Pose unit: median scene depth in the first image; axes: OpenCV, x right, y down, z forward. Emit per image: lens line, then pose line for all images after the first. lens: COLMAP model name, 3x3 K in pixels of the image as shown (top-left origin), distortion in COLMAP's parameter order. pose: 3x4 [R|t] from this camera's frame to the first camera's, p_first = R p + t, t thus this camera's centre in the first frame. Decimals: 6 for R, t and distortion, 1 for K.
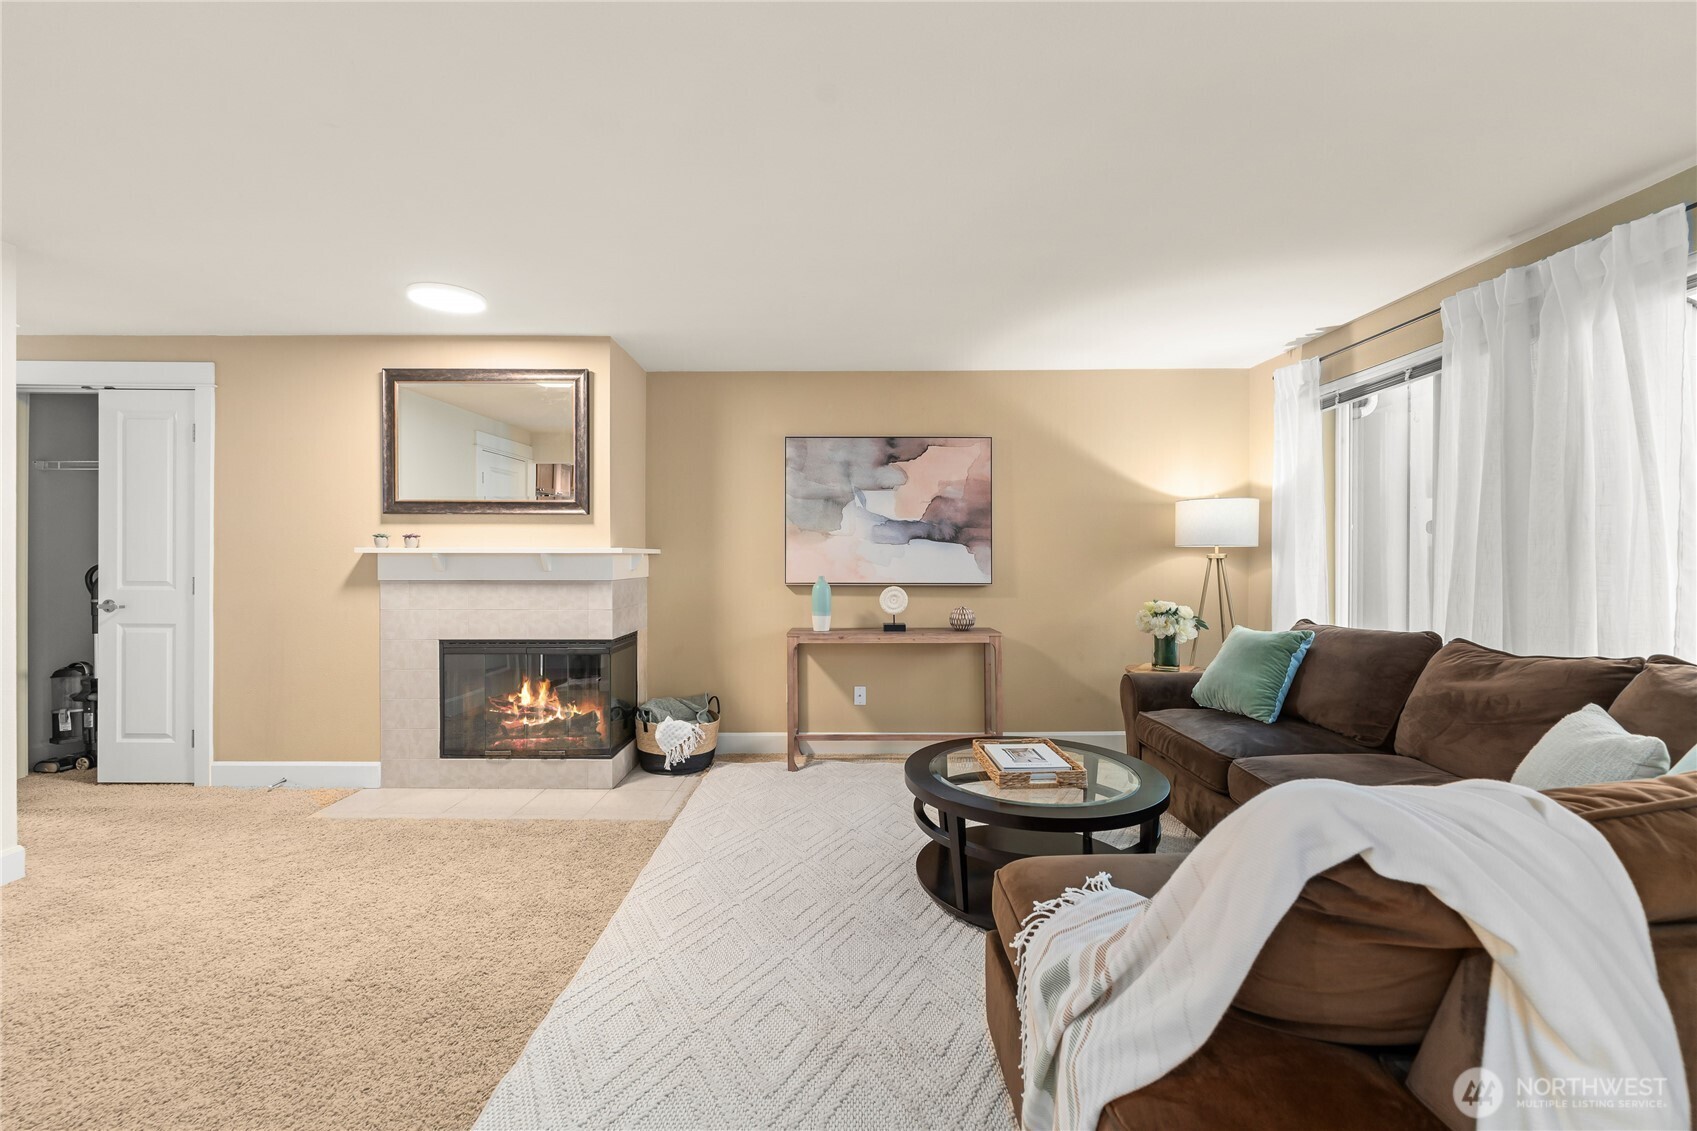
lens RADIAL K [[693.5, 0, 848.5], [0, 693.5, 565.5], [0, 0, 1]] dist [0.000024, -0.000024]
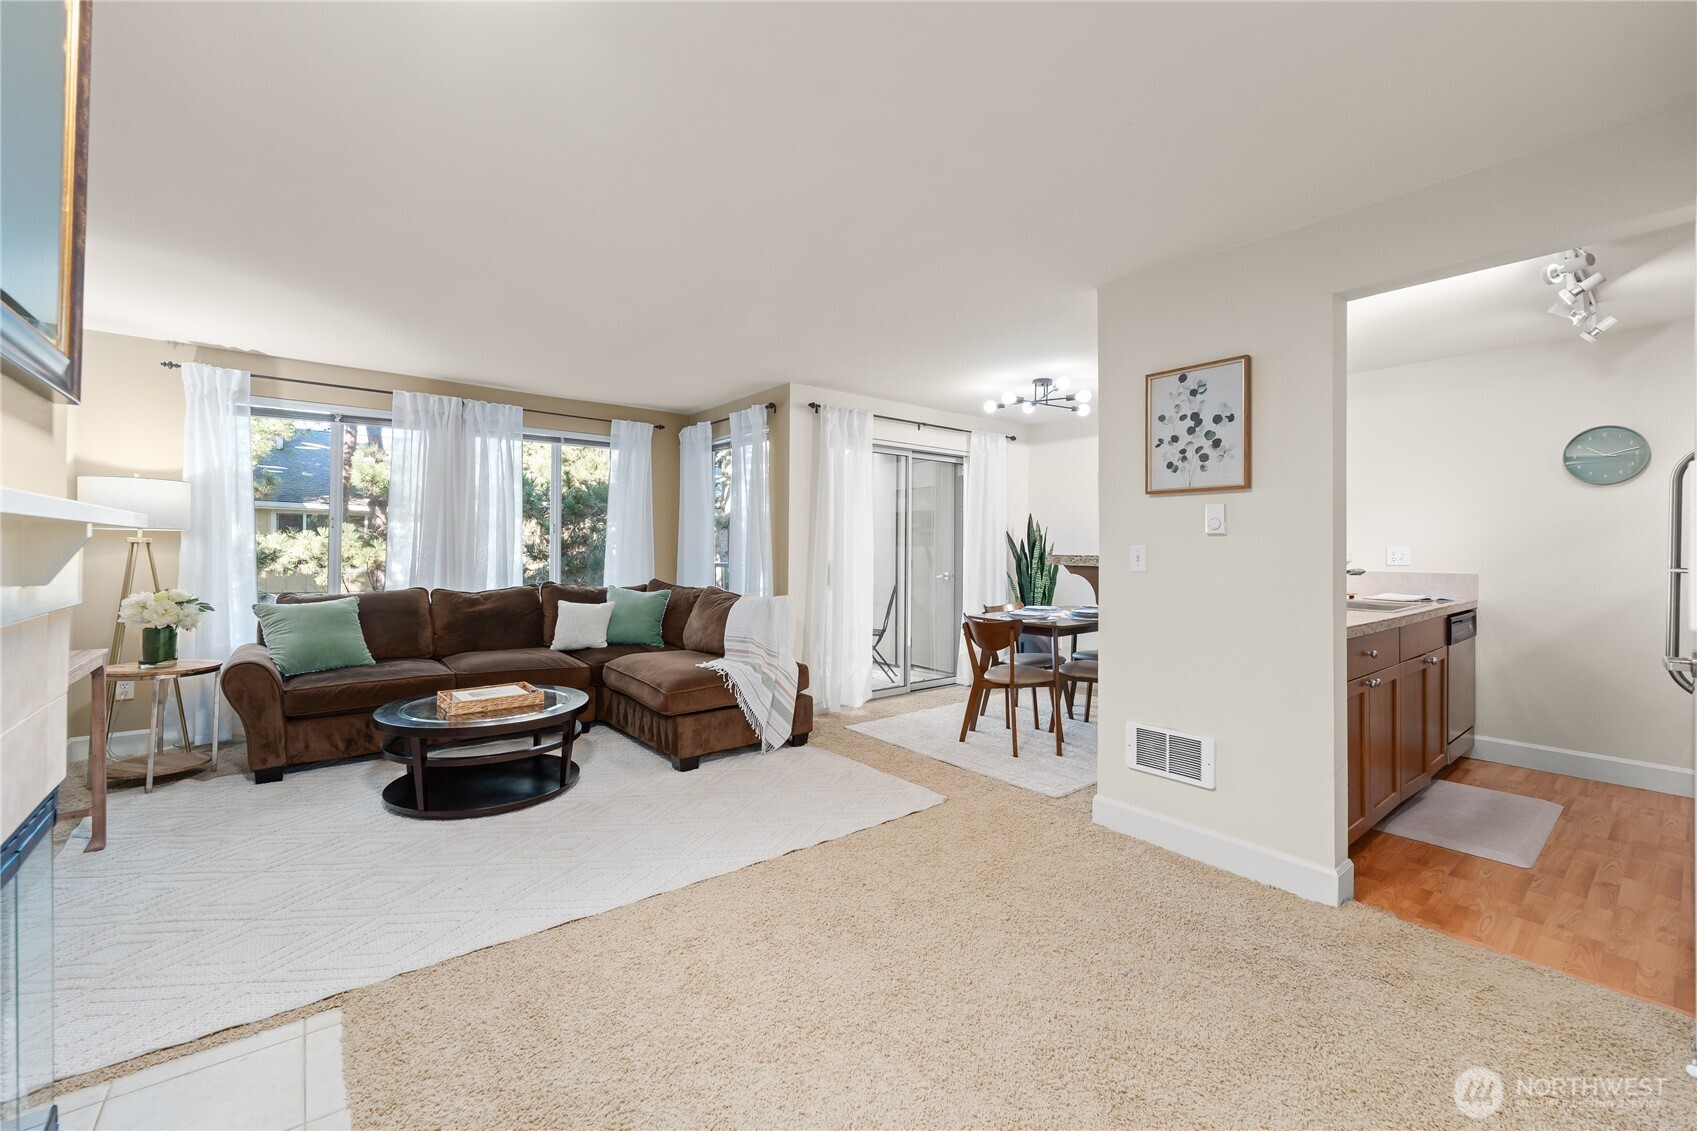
lens RADIAL K [[687.8, 0, 844.6], [0, 687.8, 557.0], [0, 0, 1]] dist [-0.000757, -0.000647]
pose [[-0.622536, -0.013419, 0.782476, -0.745295], [0.002279, 0.999818, 0.018959, -0.006019], [-0.782588, 0.013586, -0.622392, 0.802433]]
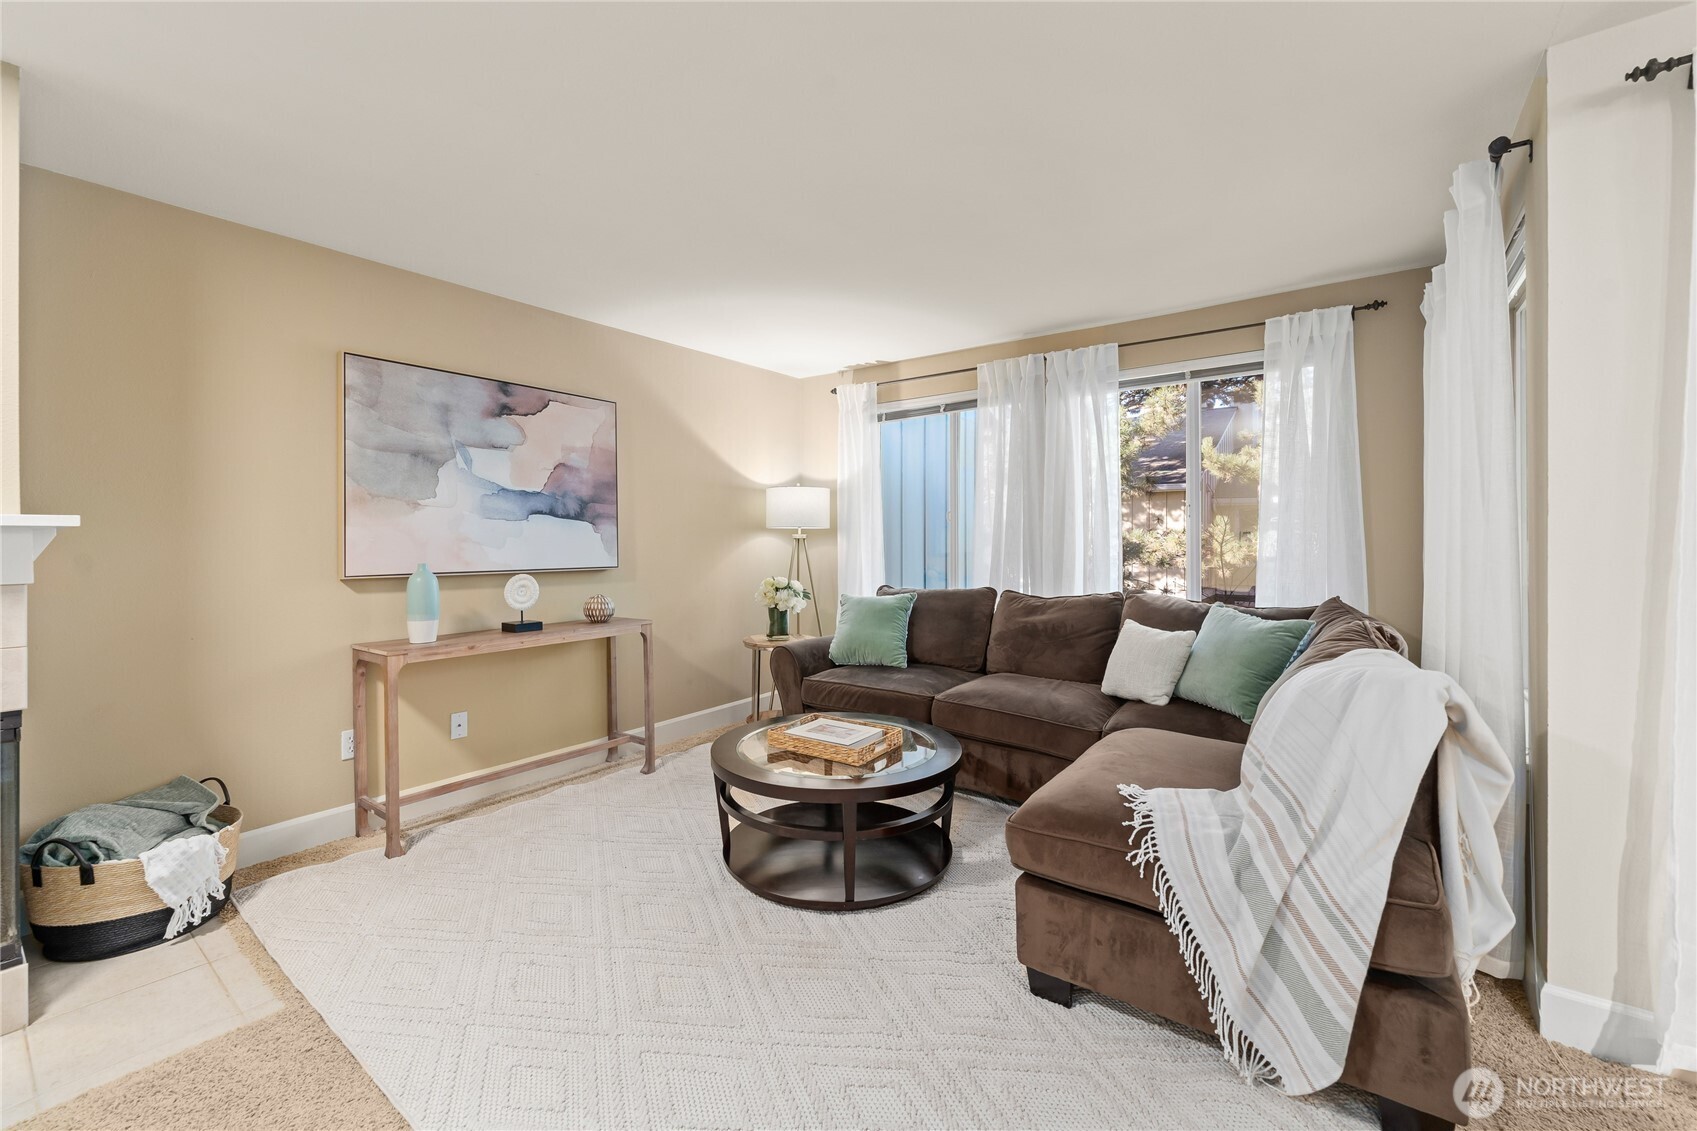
lens RADIAL K [[695.0, 0, 846.2], [0, 695.0, 542.5], [0, 0, 1]] dist [0.000739, 0.000198]
pose [[0.595947, -0.004022, 0.803013, -0.340671], [0.012316, 0.999916, -0.004132, 0.002163], [-0.802929, 0.012353, 0.595947, 0.235992]]
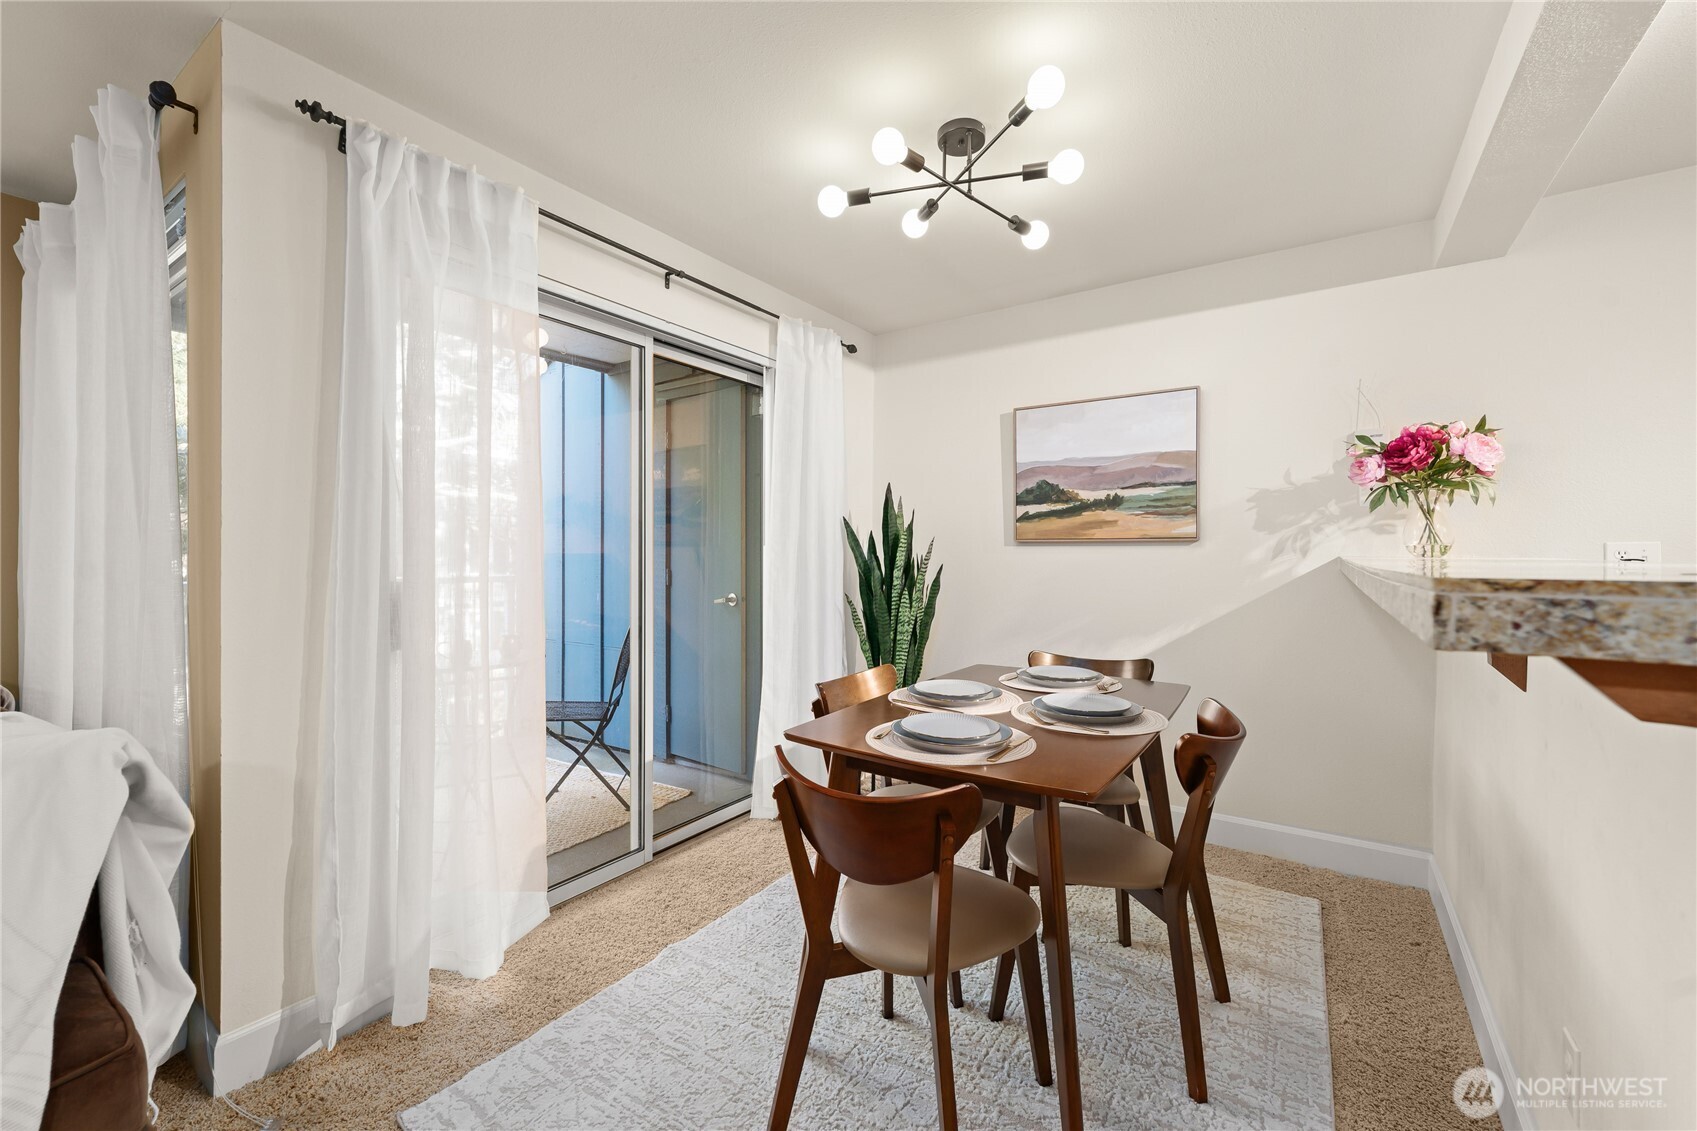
lens RADIAL K [[687.8, 0, 844.6], [0, 687.8, 557.0], [0, 0, 1]] dist [-0.000757, -0.000647]
pose [[-0.825828, -0.005183, 0.563898, -0.254722], [0.003287, 0.999897, 0.014005, 0.001851], [-0.563912, 0.013419, -0.825726, 0.265055]]
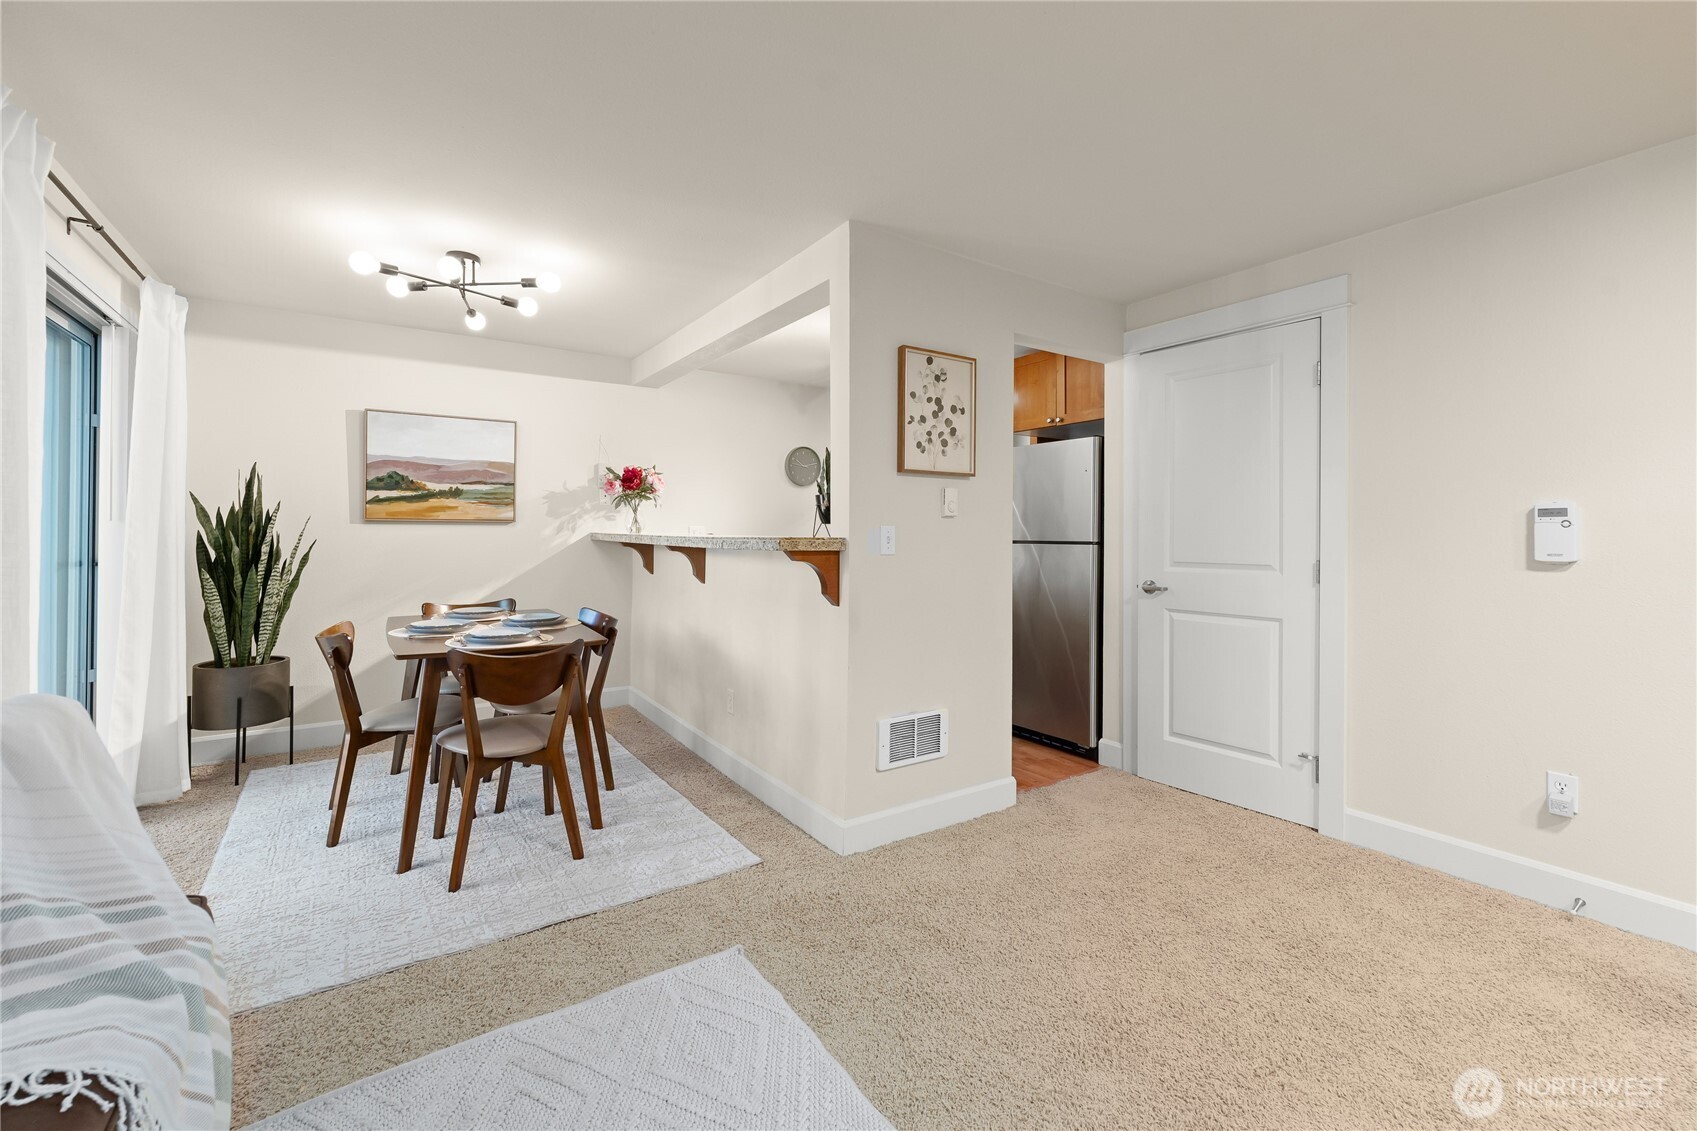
lens RADIAL K [[699.3, 0, 833.0], [0, 699.3, 535.8], [0, 0, 1]] dist [0.000922, -0.000189]
pose [[-0.834434, -0.001785, -0.551105, 0.020549], [-0.011286, 0.999840, 0.013851, -0.003185], [0.550993, 0.017777, -0.834321, 0.651693]]
